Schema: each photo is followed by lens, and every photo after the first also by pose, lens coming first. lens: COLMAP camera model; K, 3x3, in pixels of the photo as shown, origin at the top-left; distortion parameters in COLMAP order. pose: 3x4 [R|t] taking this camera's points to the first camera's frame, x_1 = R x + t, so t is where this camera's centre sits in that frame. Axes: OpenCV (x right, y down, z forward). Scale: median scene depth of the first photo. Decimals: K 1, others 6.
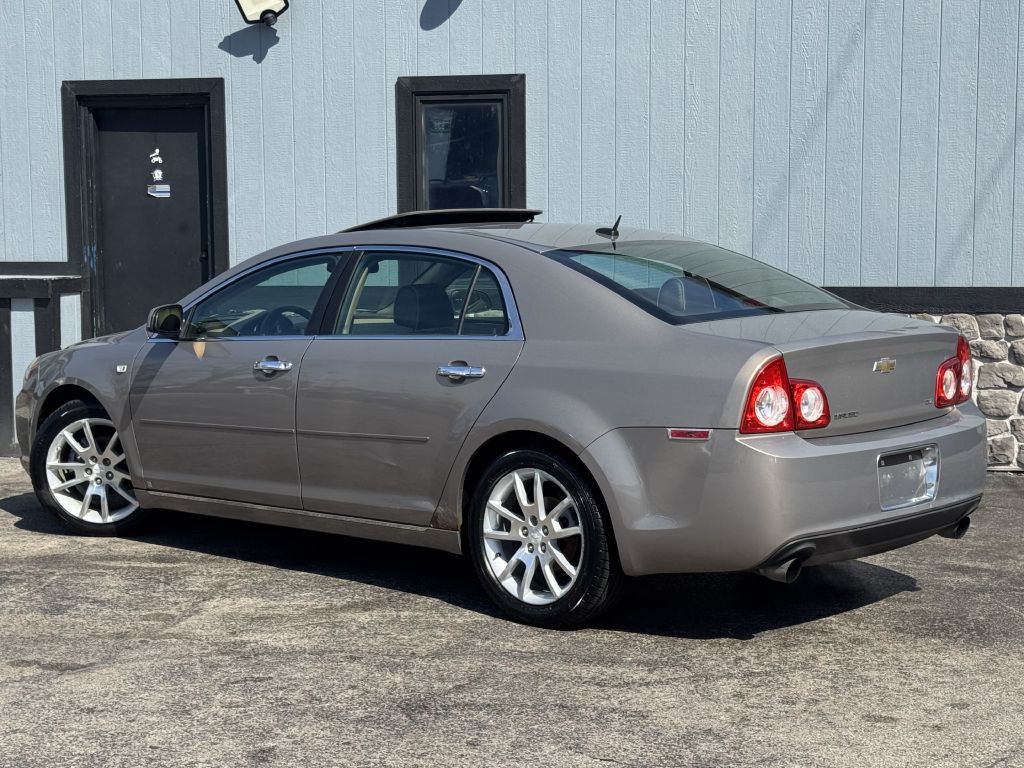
lens RADIAL K [[1907.4, 0, 512.0], [0, 1907.4, 384.0], [0, 0, 1]] dist [0.161561, 0.040827]
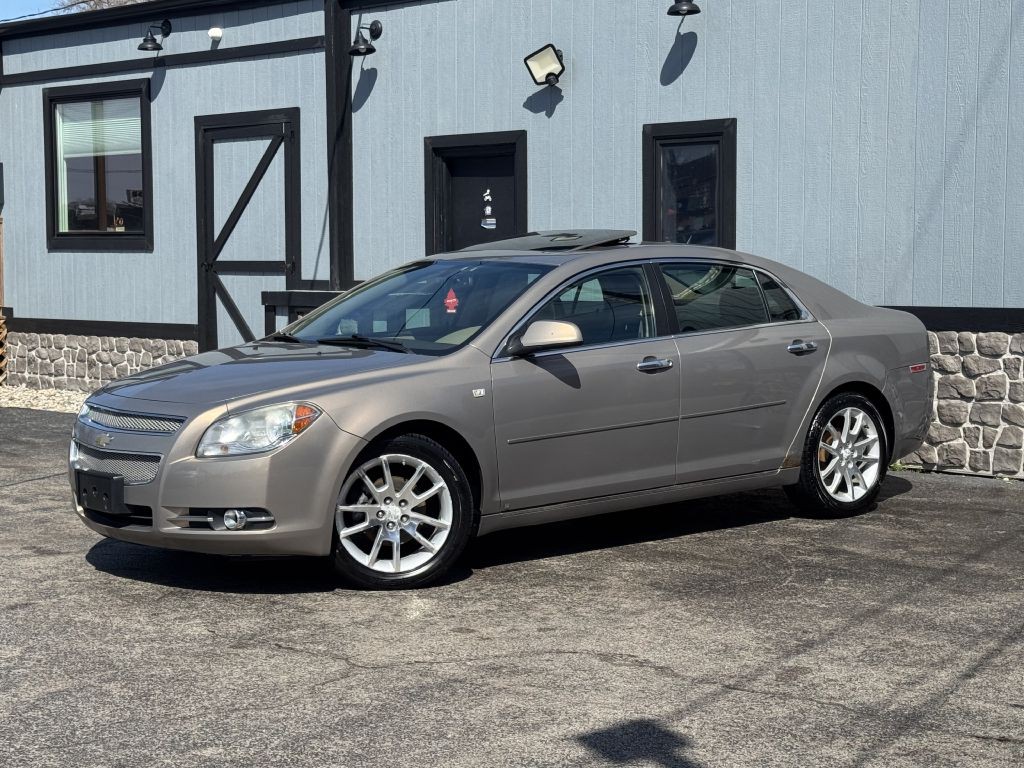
lens RADIAL K [[1806.9, 0, 504.9], [0, 1806.9, 422.4], [0, 0, 1]] dist [0.146300, 0.031760]
pose [[0.889170, 0.046067, -0.455252, 0.404884], [-0.042859, 0.998930, 0.017373, 0.007161], [0.455565, 0.004064, 0.890193, -0.031987]]
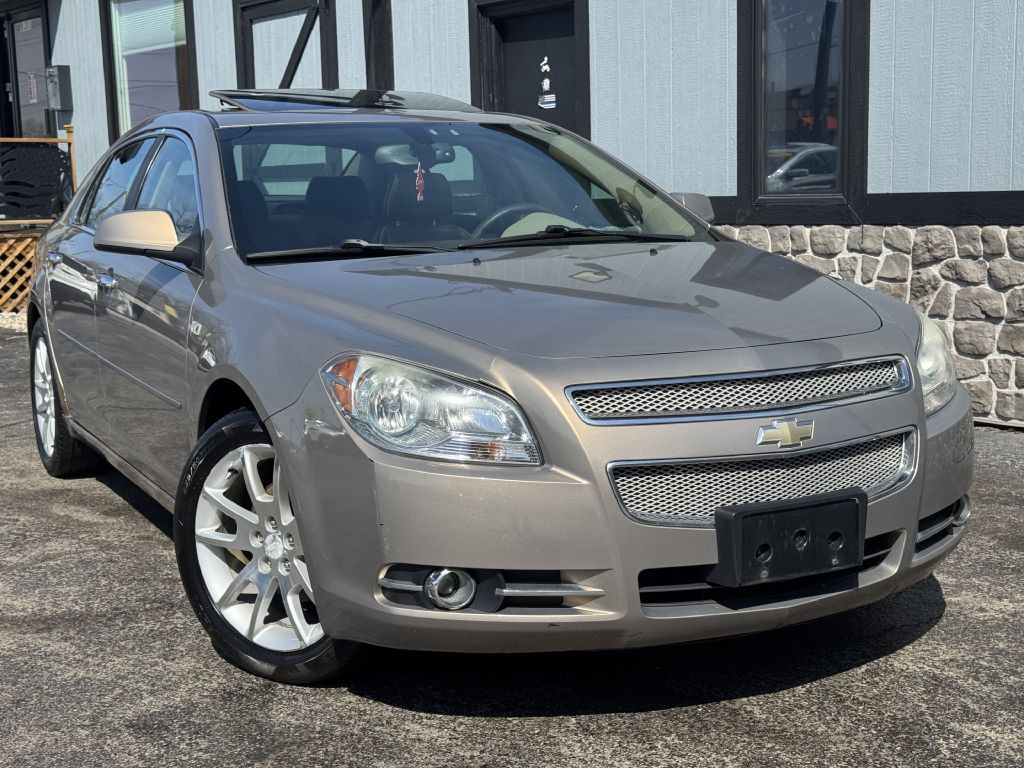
lens RADIAL K [[1438.1, 0, 512.2], [0, 1438.1, 389.9], [0, 0, 1]] dist [0.214061, -0.474690]
pose [[0.819075, 0.067229, -0.569733, 0.249778], [-0.031651, 0.996893, 0.072132, -0.010191], [0.572813, -0.041049, 0.818658, 0.443592]]
